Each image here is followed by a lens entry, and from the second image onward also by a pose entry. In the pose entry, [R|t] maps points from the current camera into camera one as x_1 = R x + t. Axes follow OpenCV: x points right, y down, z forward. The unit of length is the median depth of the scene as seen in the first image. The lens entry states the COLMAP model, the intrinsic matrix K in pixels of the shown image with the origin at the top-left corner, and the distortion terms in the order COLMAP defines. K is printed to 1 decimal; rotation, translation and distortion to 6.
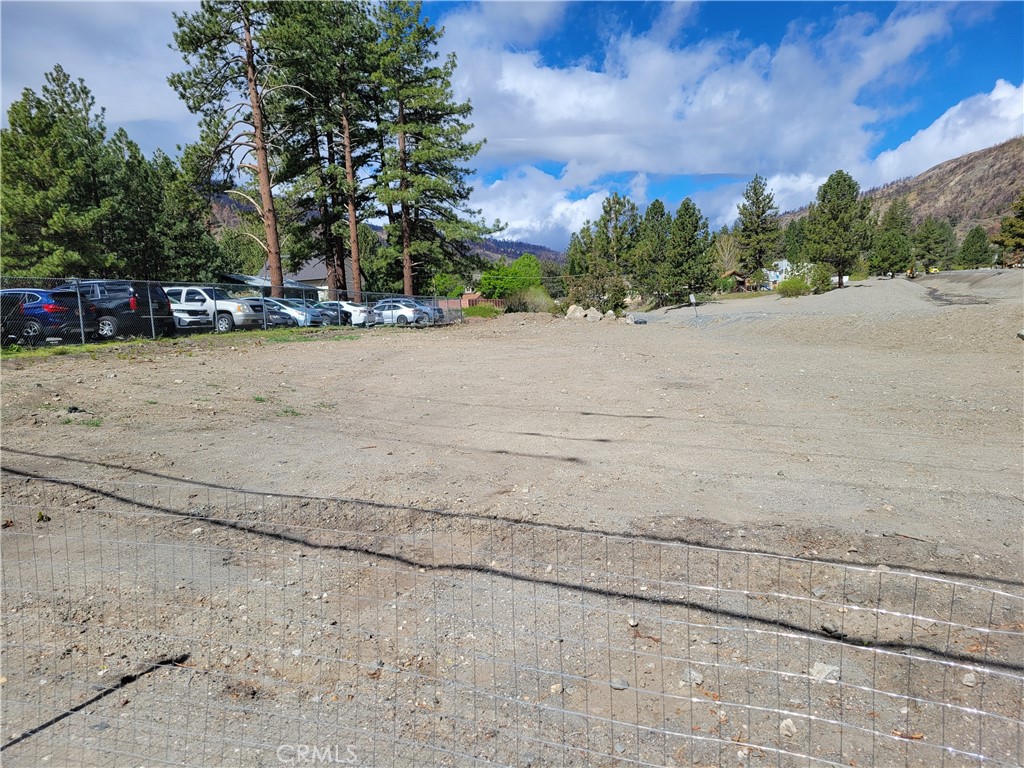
lens RADIAL K [[759.4, 0, 507.3], [0, 759.4, 398.5], [0, 0, 1]] dist [0.062322, -0.037362]
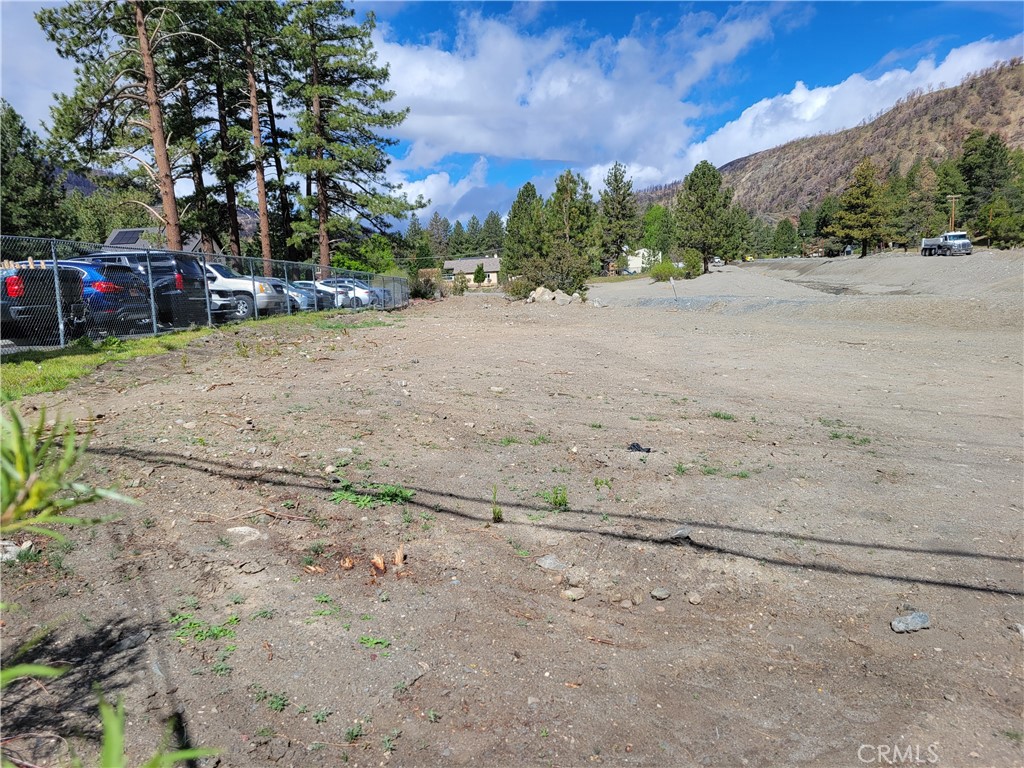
lens RADIAL K [[759.4, 0, 487.3], [0, 759.4, 389.4], [0, 0, 1]] dist [0.062322, -0.037362]
pose [[0.979668, -0.019627, 0.199665, -0.130648], [0.017385, 0.999765, 0.012973, -0.007036], [-0.199873, -0.009238, 0.979778, 0.065304]]
